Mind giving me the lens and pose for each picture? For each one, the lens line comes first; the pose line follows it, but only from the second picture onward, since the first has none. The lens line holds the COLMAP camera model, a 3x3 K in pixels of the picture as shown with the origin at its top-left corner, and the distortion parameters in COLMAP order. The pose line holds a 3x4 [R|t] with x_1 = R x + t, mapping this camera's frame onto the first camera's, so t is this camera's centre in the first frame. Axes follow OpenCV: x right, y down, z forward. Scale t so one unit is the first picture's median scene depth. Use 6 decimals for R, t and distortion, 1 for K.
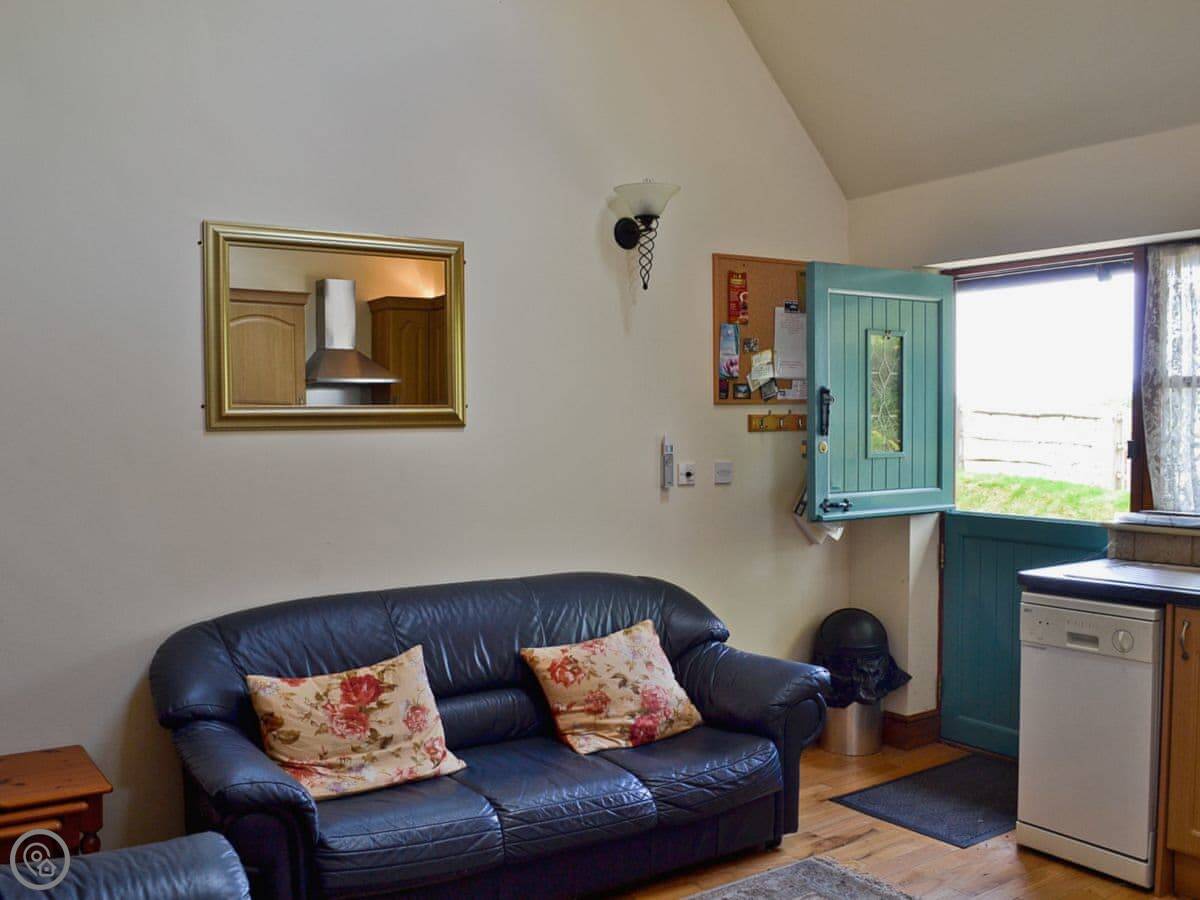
lens RADIAL K [[1088.5, 0, 562.9], [0, 1088.5, 463.0], [0, 0, 1]] dist [-0.074352, 0.006313]
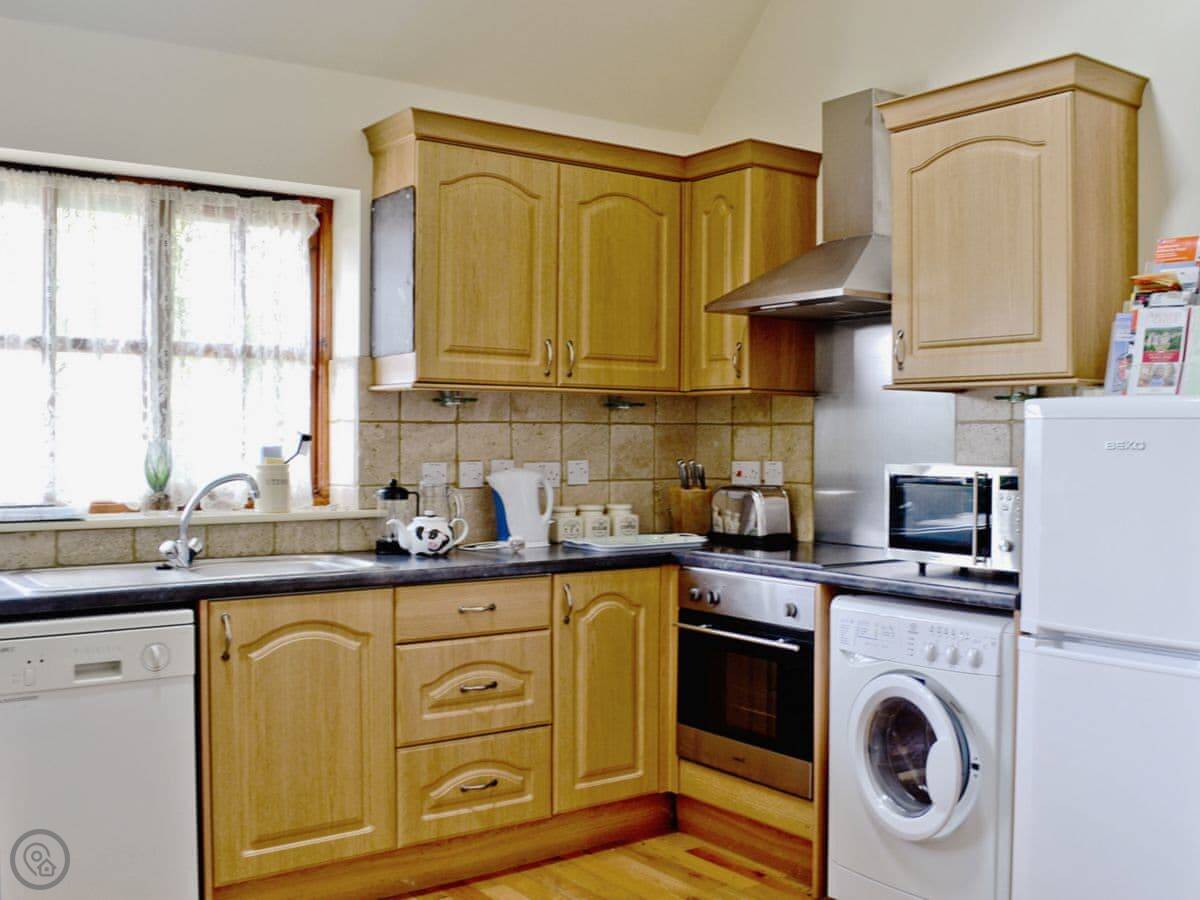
lens RADIAL K [[1231.0, 0, 600.0], [0, 1231.0, 450.0], [0, 0, 1]] dist [-0.083111, 0.006190]
pose [[-0.056602, -0.004853, 0.998385, -0.297847], [0.038915, 0.999218, 0.007063, 0.014853], [-0.997638, 0.039252, -0.056369, 0.540360]]
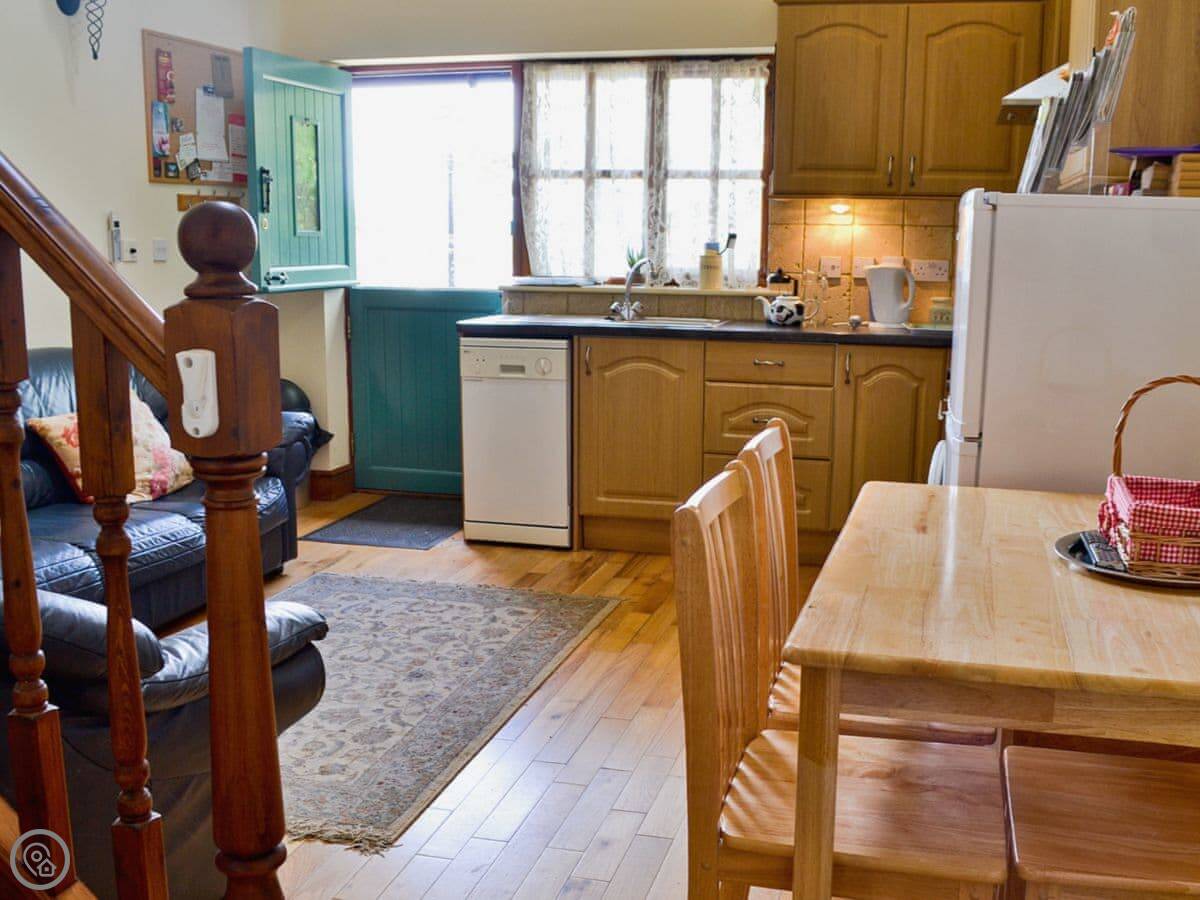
lens RADIAL K [[1231.0, 0, 600.0], [0, 1231.0, 450.0], [0, 0, 1]] dist [-0.083111, 0.006190]
pose [[0.755286, -0.096005, 0.648326, -0.318281], [0.011861, 0.991053, 0.132939, 0.051300], [-0.655288, -0.092717, 0.749667, -0.151326]]
